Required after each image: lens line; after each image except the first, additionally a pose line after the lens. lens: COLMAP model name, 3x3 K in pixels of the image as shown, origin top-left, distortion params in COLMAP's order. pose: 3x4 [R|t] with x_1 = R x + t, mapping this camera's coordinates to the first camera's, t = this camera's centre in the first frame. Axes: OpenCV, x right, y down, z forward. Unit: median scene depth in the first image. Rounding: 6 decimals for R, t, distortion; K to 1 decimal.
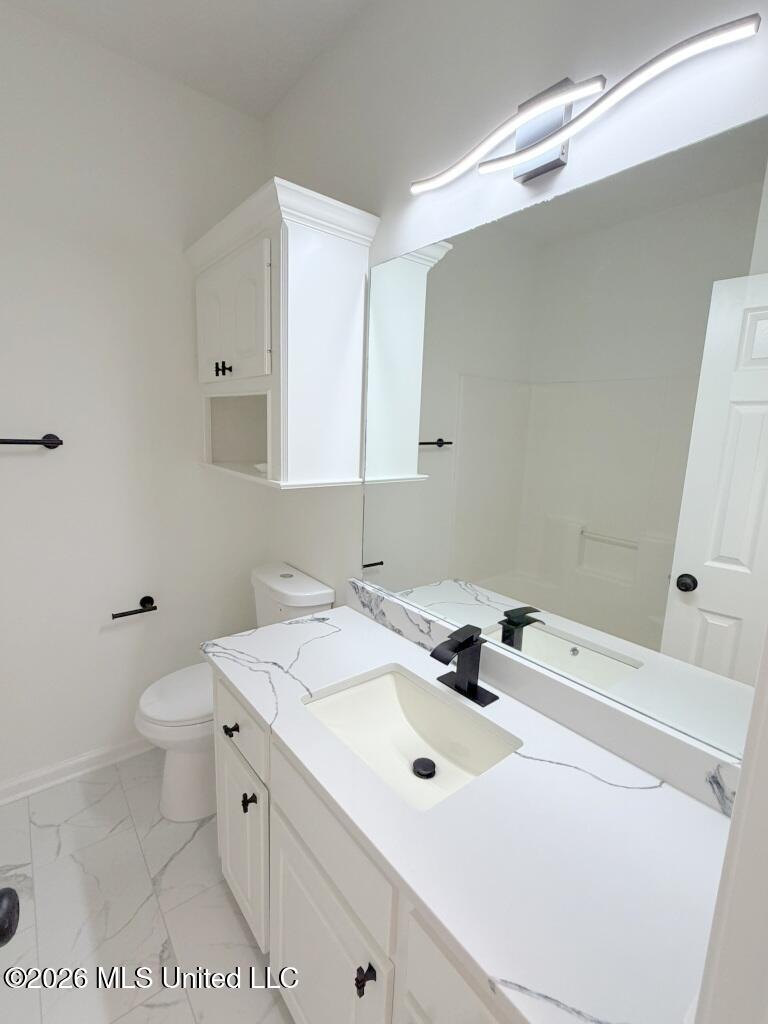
lens RADIAL K [[469.5, 0, 384.8], [0, 469.5, 509.5], [0, 0, 1]] dist [-0.002220, 0.001250]
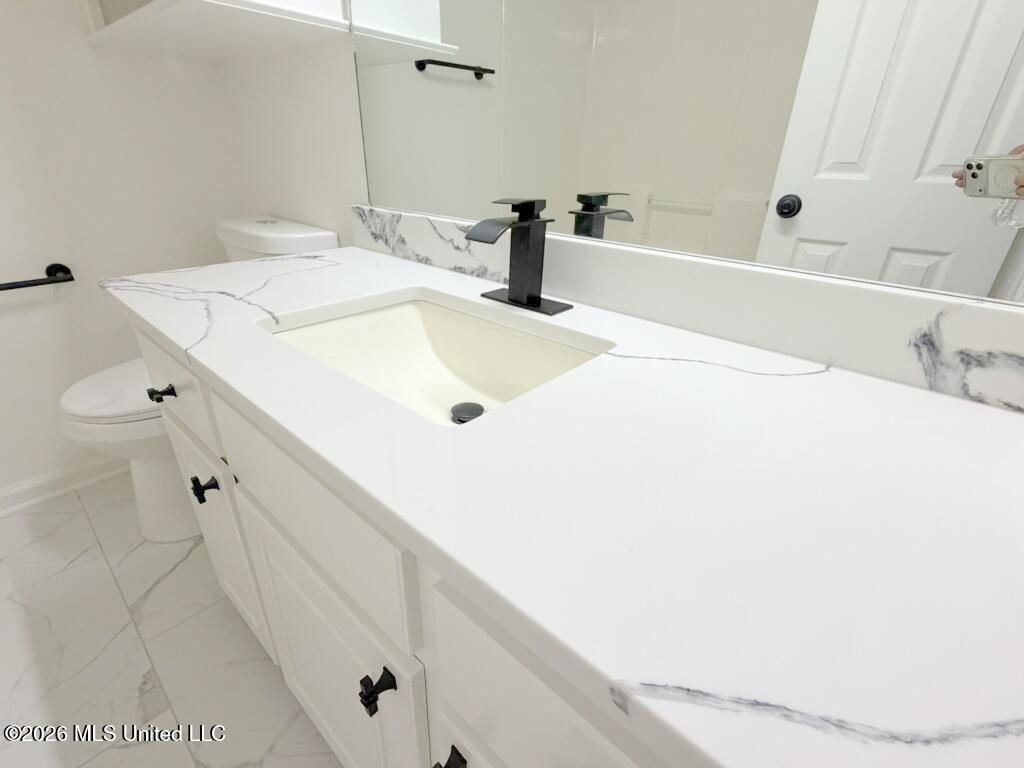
lens RADIAL K [[469.5, 0, 510.4], [0, 469.5, 383.9], [0, 0, 1]] dist [-0.002220, 0.001250]
pose [[0.986492, -0.079374, 0.143294, 0.044721], [0.036626, 0.959494, 0.279337, 0.283637], [-0.159662, -0.270316, 0.949441, 0.312471]]
